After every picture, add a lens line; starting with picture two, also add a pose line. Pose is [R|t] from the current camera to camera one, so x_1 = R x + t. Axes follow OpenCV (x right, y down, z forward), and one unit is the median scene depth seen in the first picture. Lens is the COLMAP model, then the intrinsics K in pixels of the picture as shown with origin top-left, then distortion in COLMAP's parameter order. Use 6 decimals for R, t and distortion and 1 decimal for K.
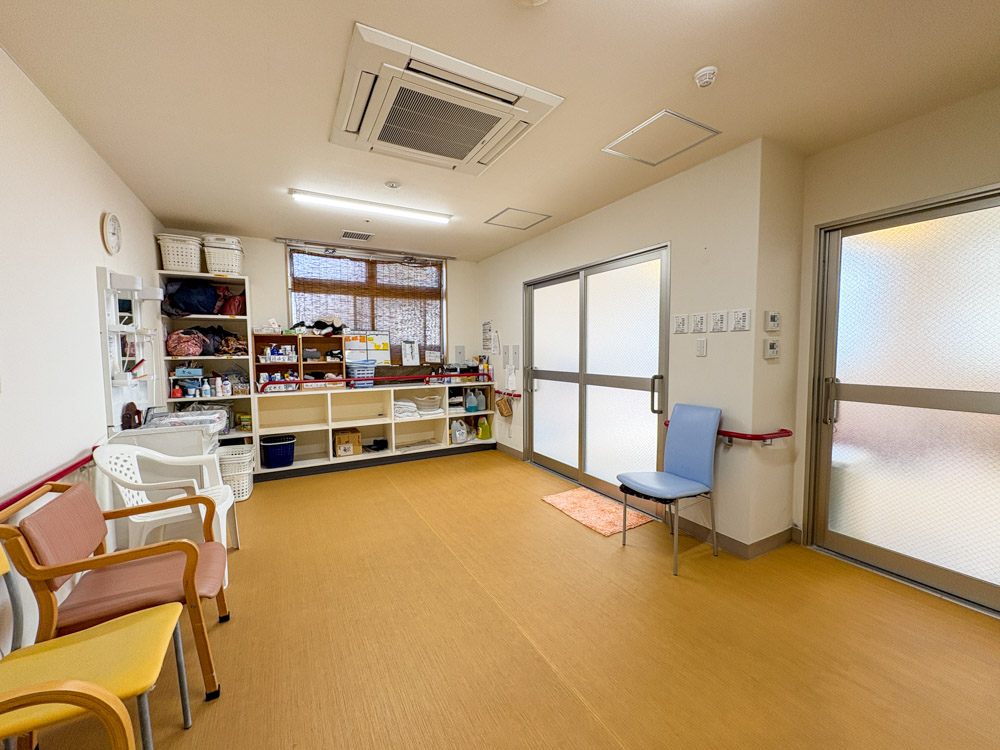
lens RADIAL K [[395.7, 0, 502.1], [0, 395.7, 378.6], [0, 0, 1]] dist [-0.000352, 0.000519]
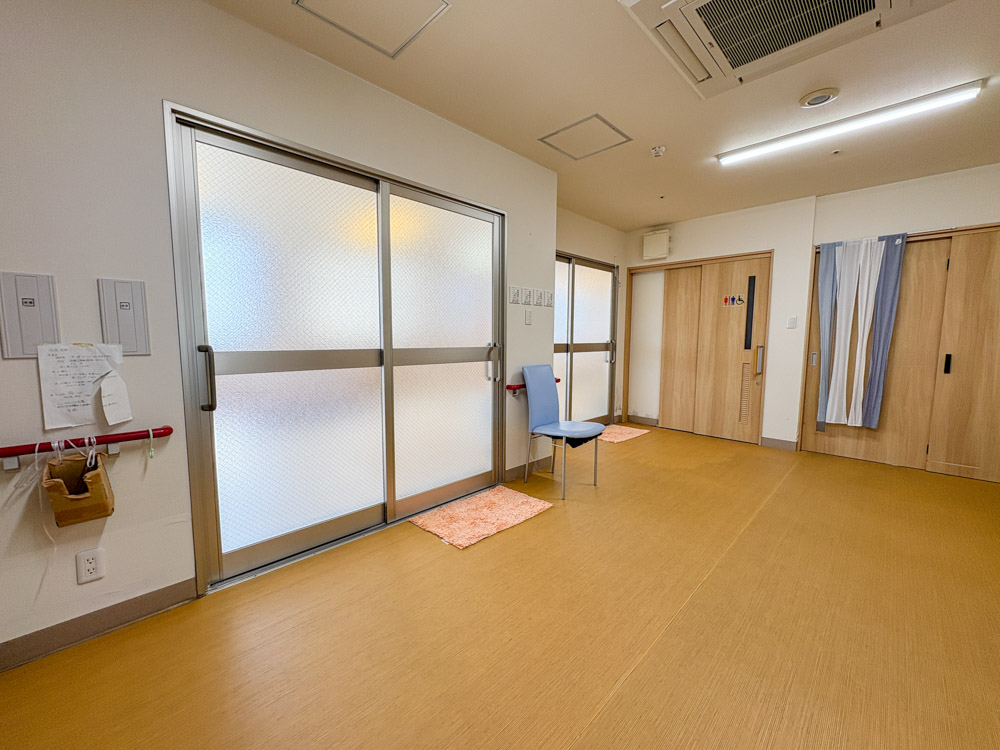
lens RADIAL K [[395.7, 0, 502.1], [0, 395.7, 369.5], [0, 0, 1]] dist [-0.000352, 0.000519]
pose [[-0.269242, -0.088152, 0.959030, -0.537575], [0.059345, 0.992391, 0.107879, -0.045466], [-0.961242, 0.085960, -0.261962, 1.173601]]
